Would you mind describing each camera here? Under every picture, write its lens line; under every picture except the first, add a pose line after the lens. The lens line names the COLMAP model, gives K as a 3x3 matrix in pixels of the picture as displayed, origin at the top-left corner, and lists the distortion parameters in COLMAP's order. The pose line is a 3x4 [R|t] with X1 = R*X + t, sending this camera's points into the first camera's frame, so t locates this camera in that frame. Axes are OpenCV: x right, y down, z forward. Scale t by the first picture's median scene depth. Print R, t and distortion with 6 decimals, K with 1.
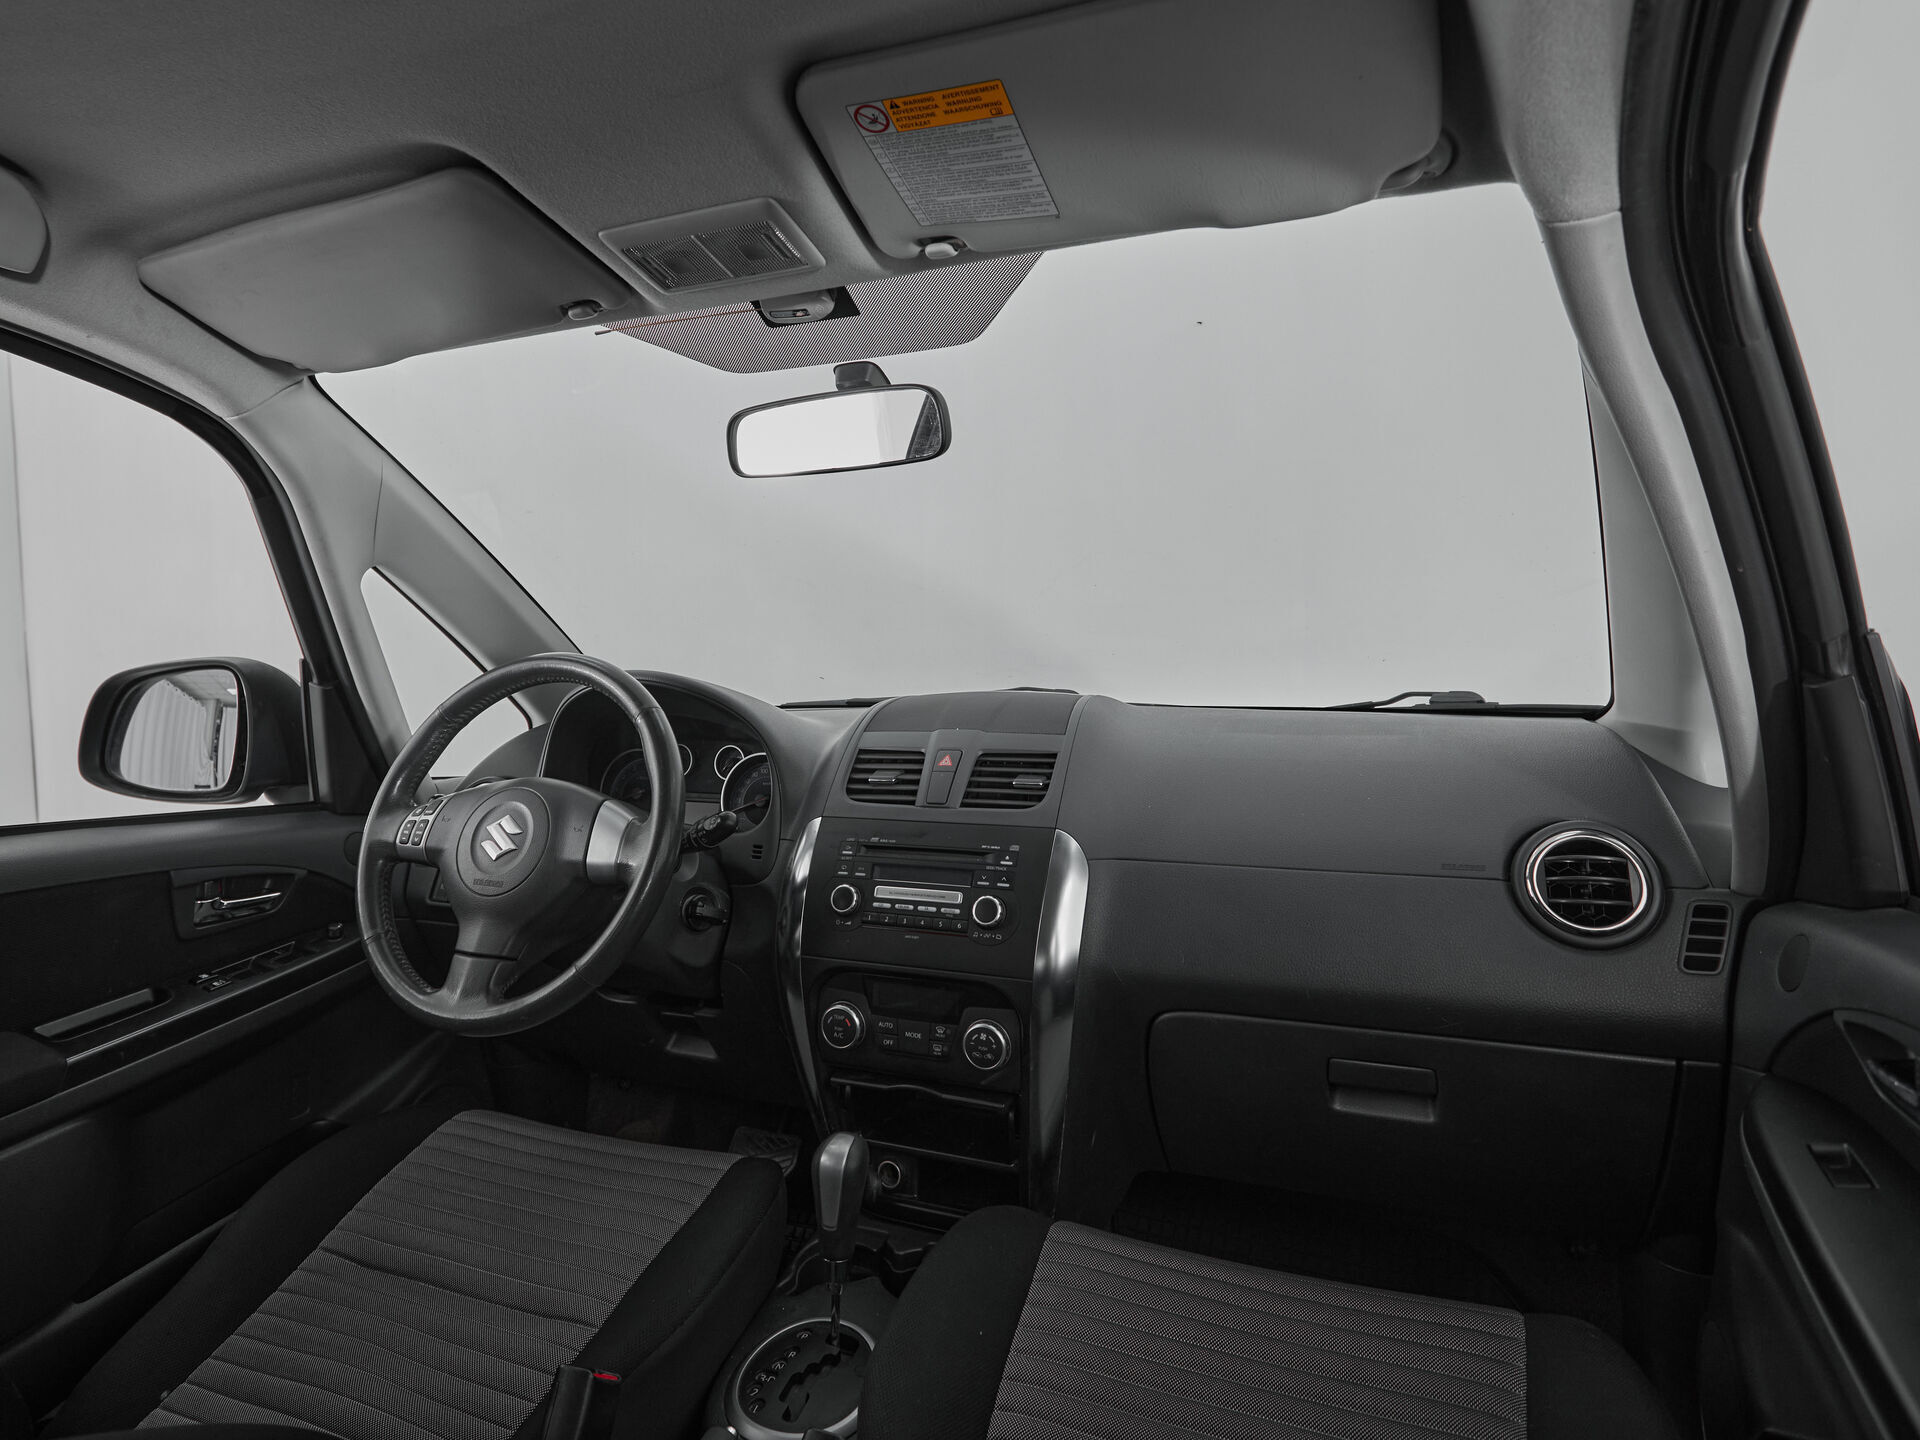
lens RADIAL K [[1138.5, 0, 883.3], [0, 1138.5, 650.2], [0, 0, 1]] dist [0.000050, -0.000129]
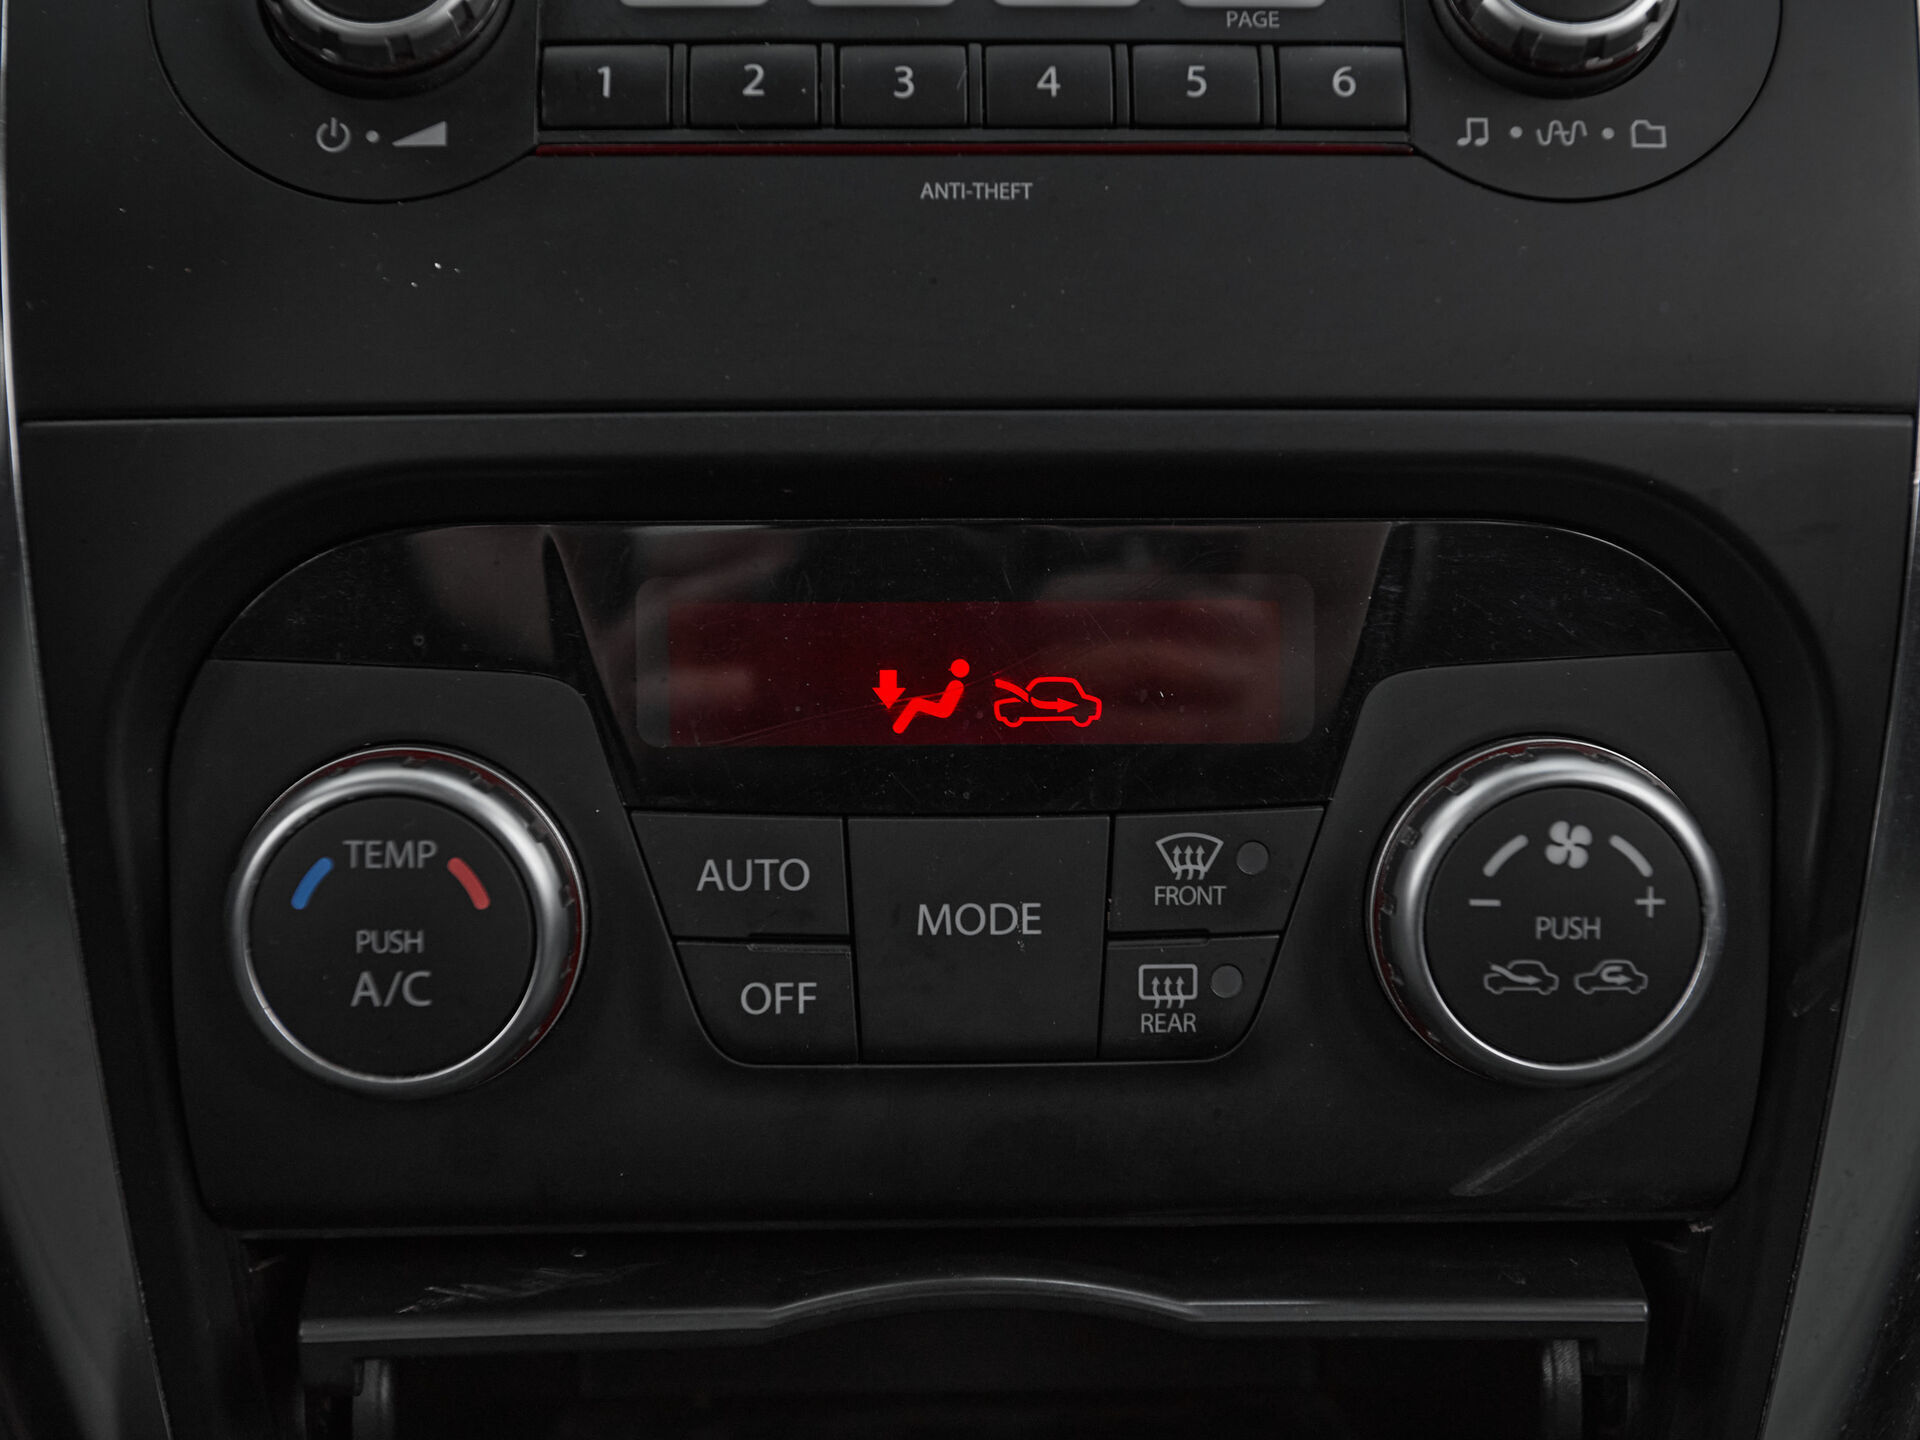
lens RADIAL K [[2904.1, 0, 964.1], [0, 2904.1, 687.4], [0, 0, 1]] dist [0.027613, 0.009309]
pose [[0.894552, -0.049343, 0.444231, -0.127532], [-0.012508, 0.990735, 0.135234, 0.261315], [-0.446788, -0.126531, 0.885647, 0.690339]]
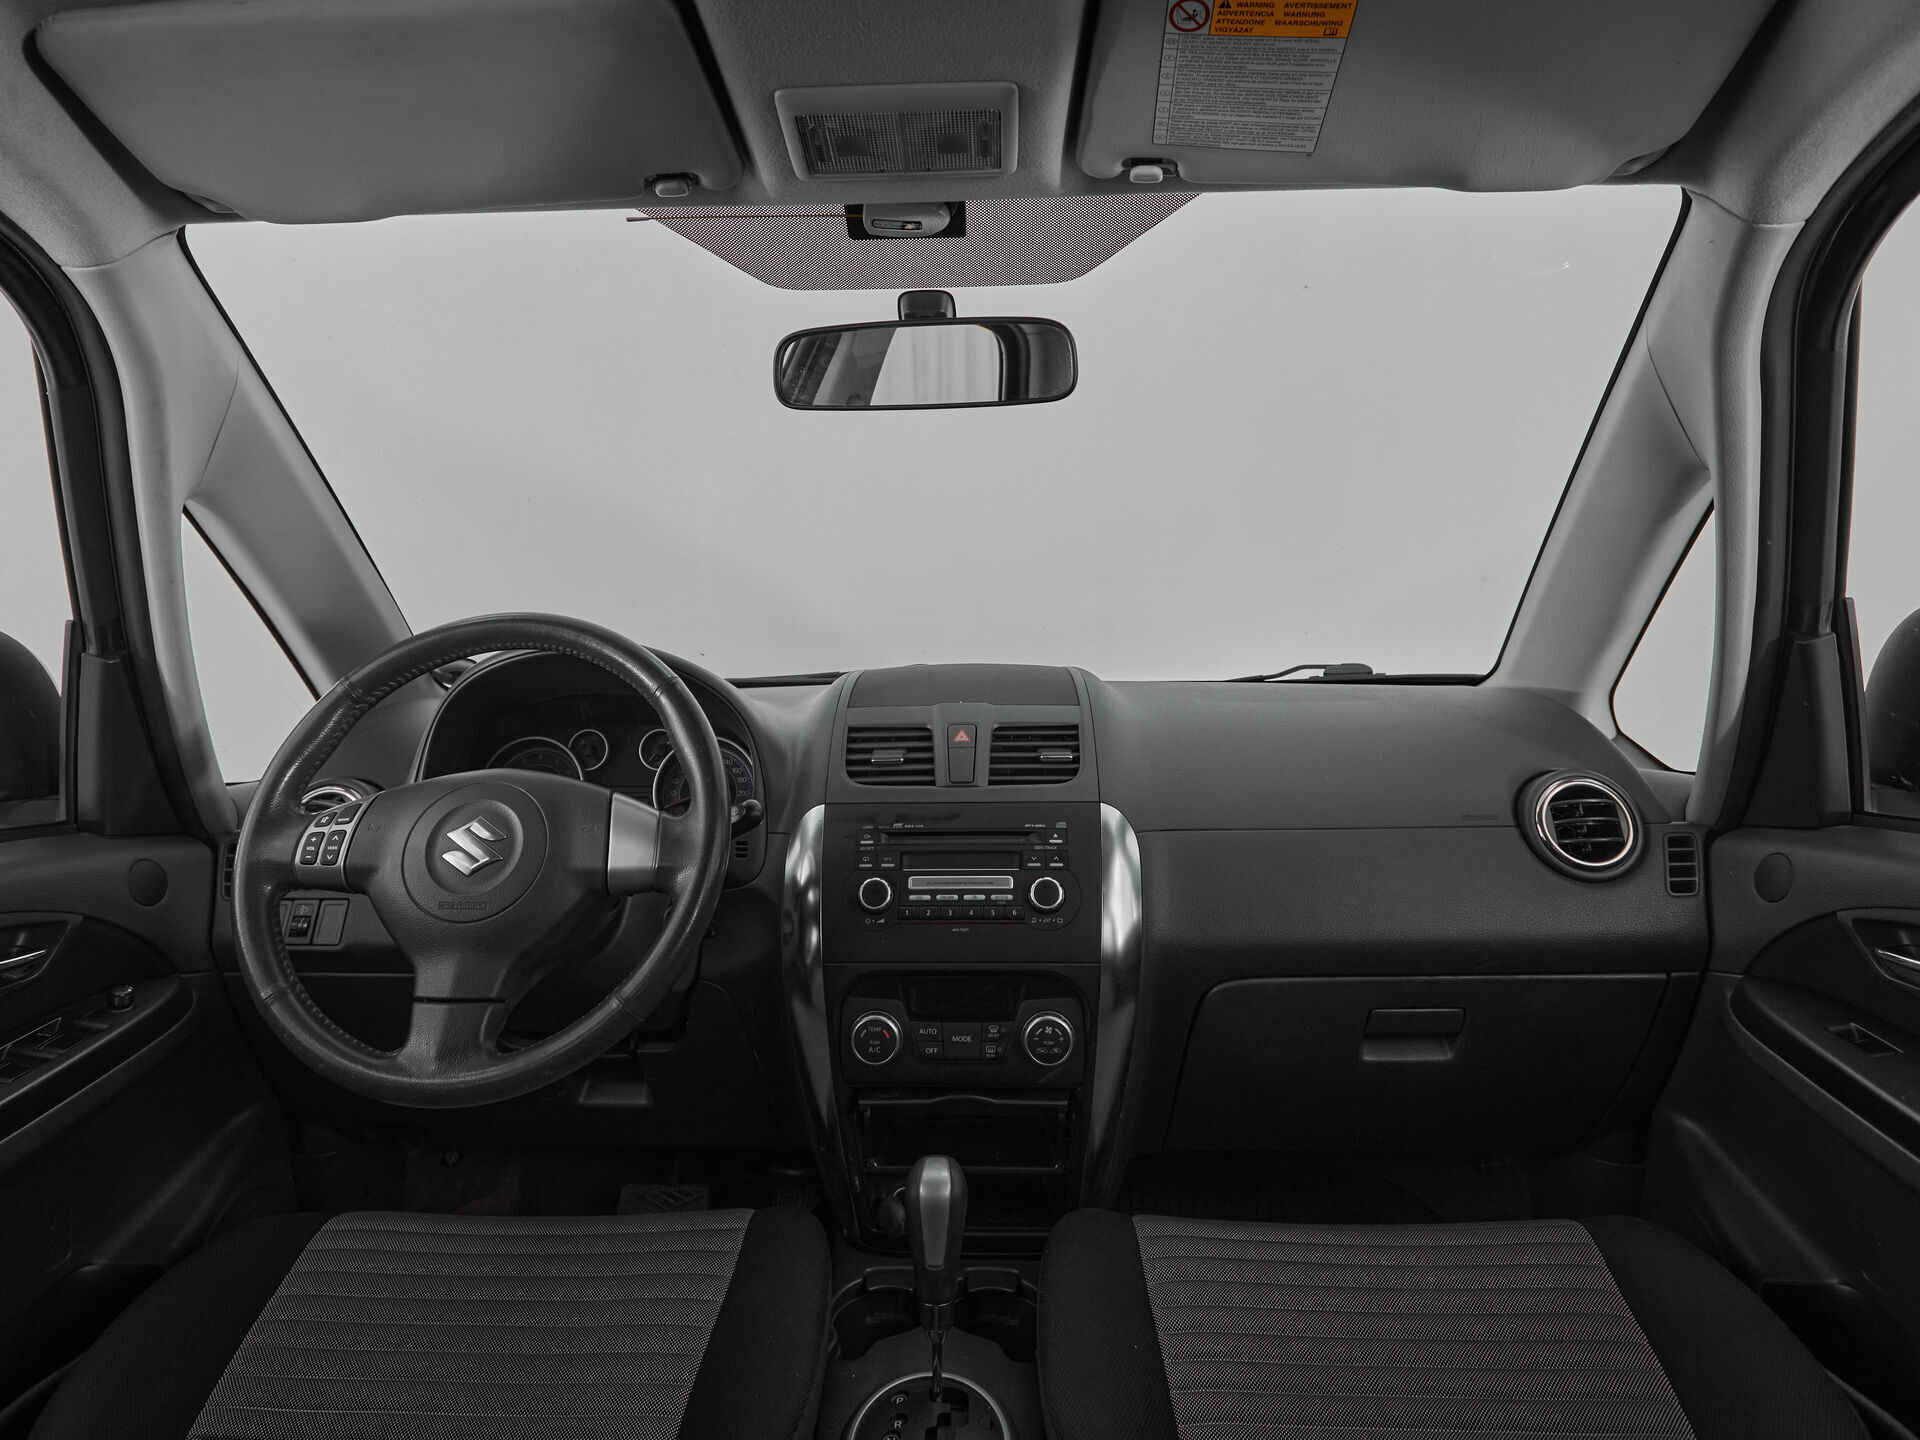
lens RADIAL K [[1187.5, 0, 954.5], [0, 1187.5, 615.3], [0, 0, 1]] dist [-0.001870, -0.001157]
pose [[0.927252, 0.013099, 0.374210, -0.333039], [-0.003650, 0.999657, -0.025948, 0.026542], [-0.374421, 0.022694, 0.926981, 0.120989]]
